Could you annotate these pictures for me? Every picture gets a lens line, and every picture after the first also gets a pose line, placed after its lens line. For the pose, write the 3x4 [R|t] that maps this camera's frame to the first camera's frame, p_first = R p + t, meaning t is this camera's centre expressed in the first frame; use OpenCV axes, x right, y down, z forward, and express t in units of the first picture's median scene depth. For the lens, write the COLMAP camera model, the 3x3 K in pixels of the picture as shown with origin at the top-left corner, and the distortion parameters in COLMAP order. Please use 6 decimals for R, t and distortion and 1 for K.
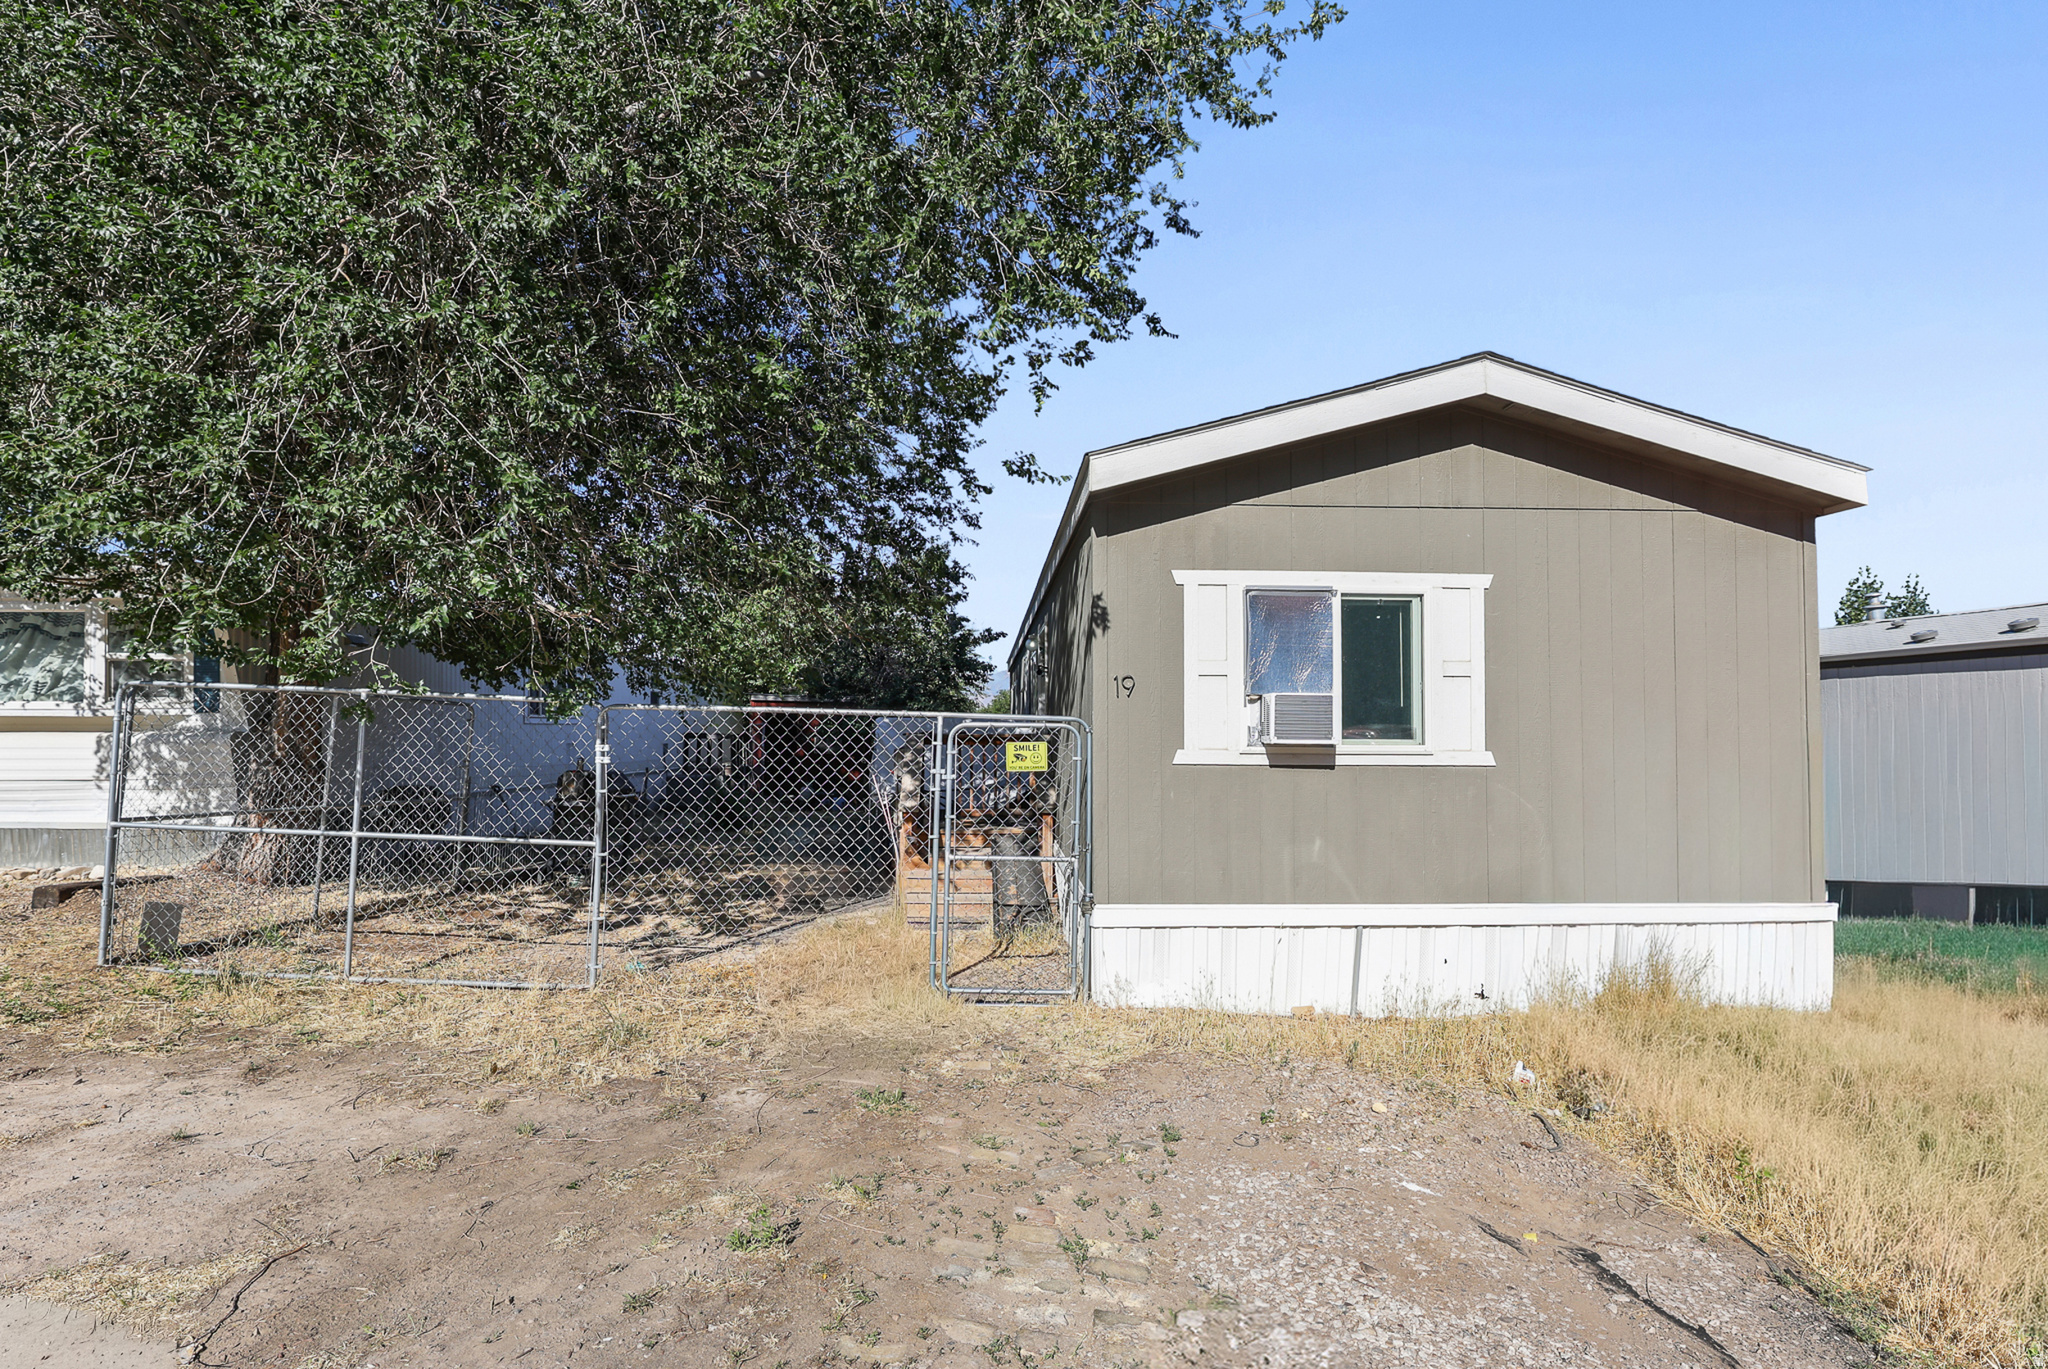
lens RADIAL K [[839.5, 0, 1035.3], [0, 839.5, 683.4], [0, 0, 1]] dist [-0.002344, -0.000803]
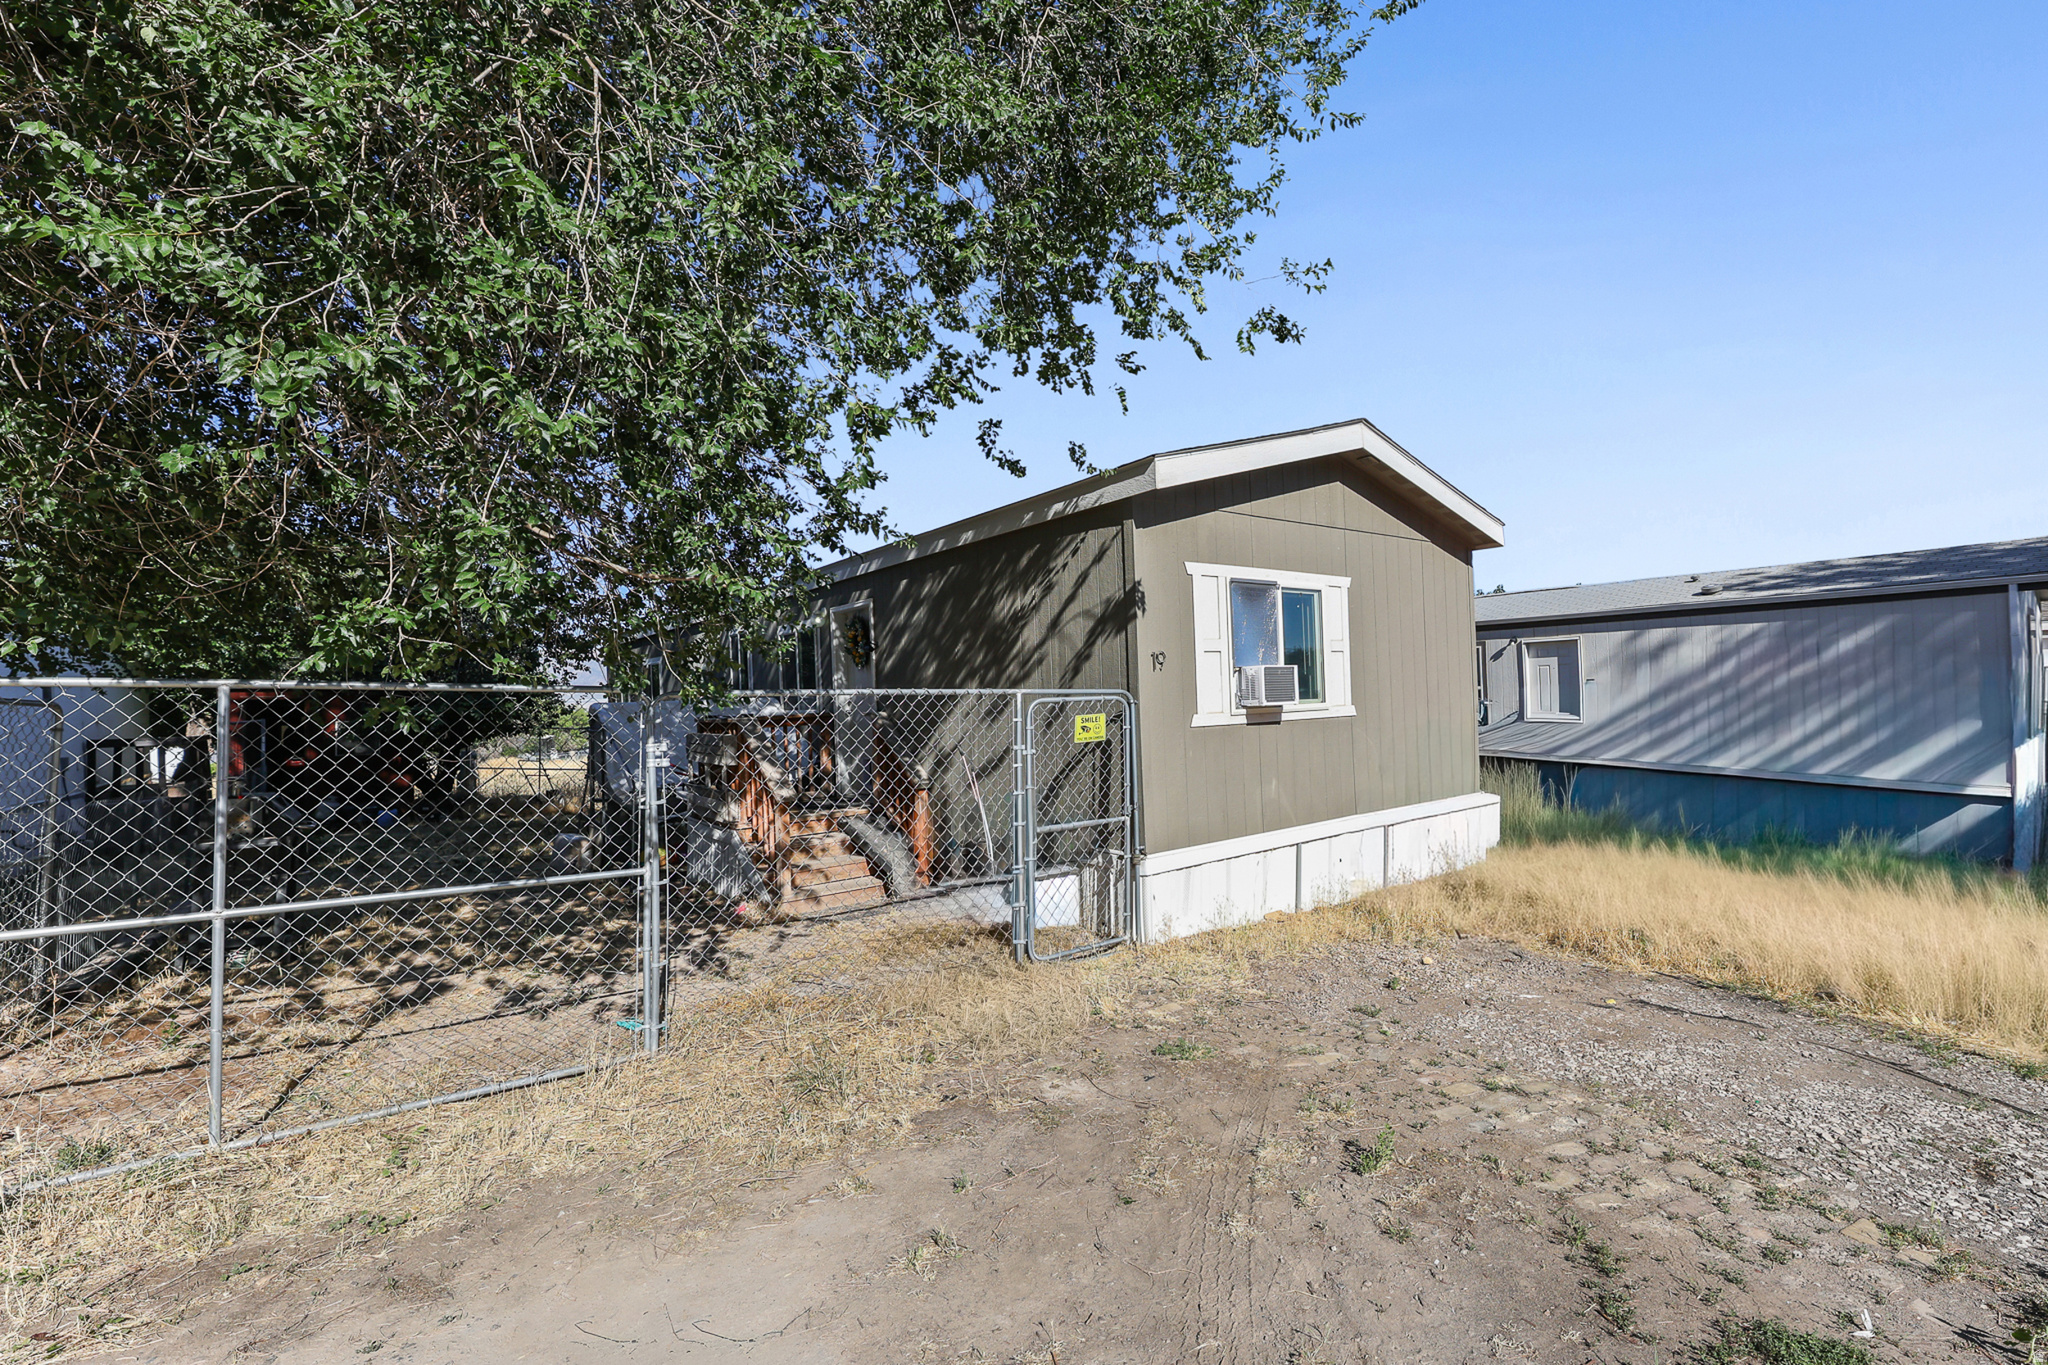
lens RADIAL K [[815.1, 0, 1025.3], [0, 815.1, 658.0], [0, 0, 1]] dist [-0.003195, -0.000427]
pose [[0.836533, -0.009922, 0.547827, -0.652722], [0.010592, 0.999942, 0.001936, -0.005288], [-0.547814, 0.004183, 0.836590, 0.171582]]
